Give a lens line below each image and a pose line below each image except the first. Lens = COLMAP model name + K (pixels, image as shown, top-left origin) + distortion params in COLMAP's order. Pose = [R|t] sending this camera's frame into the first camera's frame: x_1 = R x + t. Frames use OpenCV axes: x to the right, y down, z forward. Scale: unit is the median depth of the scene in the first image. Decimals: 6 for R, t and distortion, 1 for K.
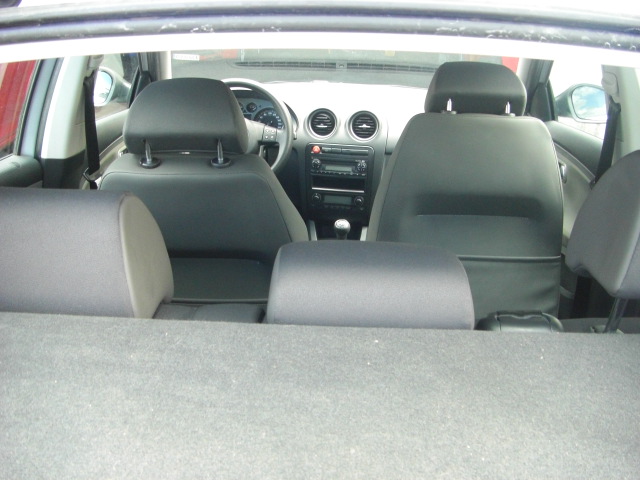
lens RADIAL K [[727.9, 0, 314.6], [0, 727.9, 241.3], [0, 0, 1]] dist [-0.155783, 0.053303]
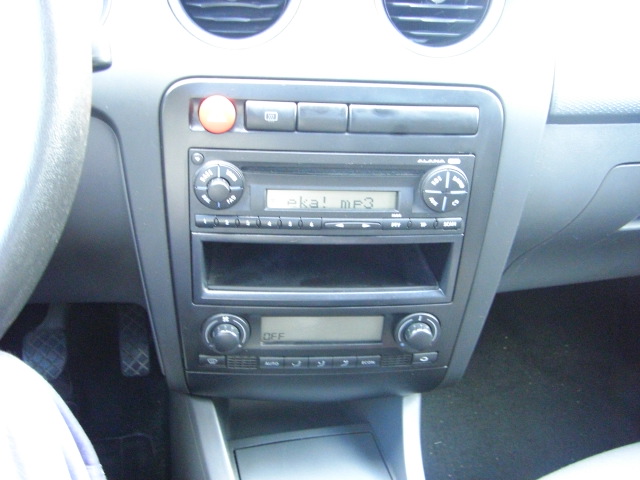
lens RADIAL K [[727.9, 0, 314.6], [0, 727.9, 241.3], [0, 0, 1]] dist [-0.155783, 0.053303]
pose [[0.963834, -0.097633, 0.247974, -0.023529], [0.062478, 0.987326, 0.145891, -0.119237], [-0.259075, -0.125121, 0.957718, 0.803133]]
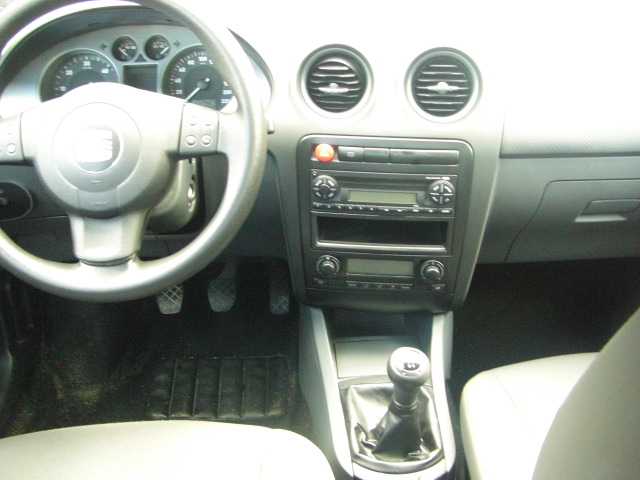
lens RADIAL K [[727.9, 0, 314.6], [0, 727.9, 241.3], [0, 0, 1]] dist [-0.155783, 0.053303]
pose [[0.997140, -0.057568, 0.048966, -0.024859], [0.050863, 0.990390, 0.128607, -0.129352], [-0.055899, -0.125749, 0.990486, 0.604900]]
